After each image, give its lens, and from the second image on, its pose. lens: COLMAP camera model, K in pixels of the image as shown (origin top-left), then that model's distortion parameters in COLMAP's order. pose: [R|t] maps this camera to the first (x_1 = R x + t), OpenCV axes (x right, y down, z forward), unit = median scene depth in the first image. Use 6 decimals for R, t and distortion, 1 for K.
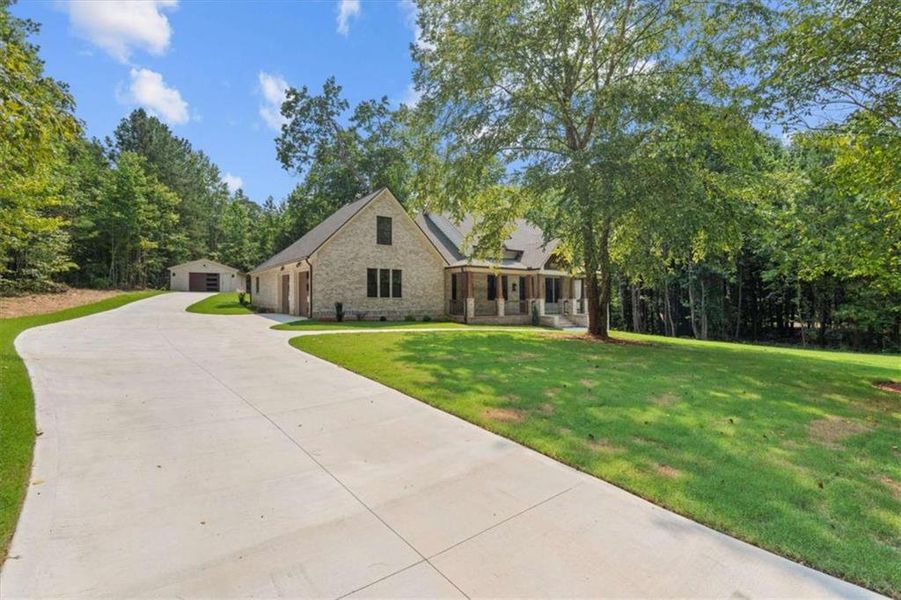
lens RADIAL K [[395.7, 0, 448.4], [0, 395.7, 307.3], [0, 0, 1]] dist [-0.005246, -0.000942]
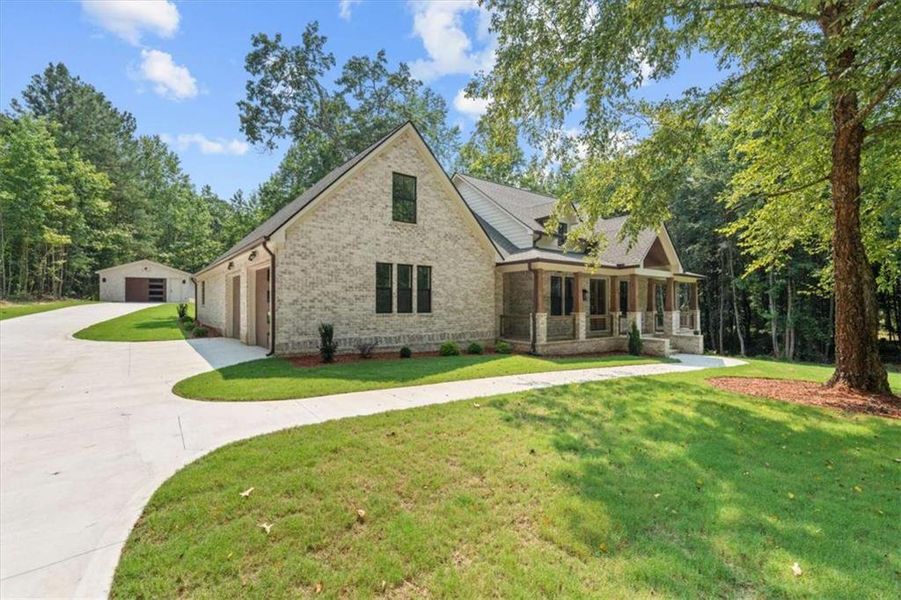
lens RADIAL K [[395.7, 0, 444.8], [0, 395.7, 300.5], [0, 0, 1]] dist [-0.005246, -0.000942]
pose [[0.999208, -0.005157, 0.039455, -0.074962], [0.006605, 0.999306, -0.036666, -0.013028], [-0.039238, 0.036898, 0.998548, 0.250212]]
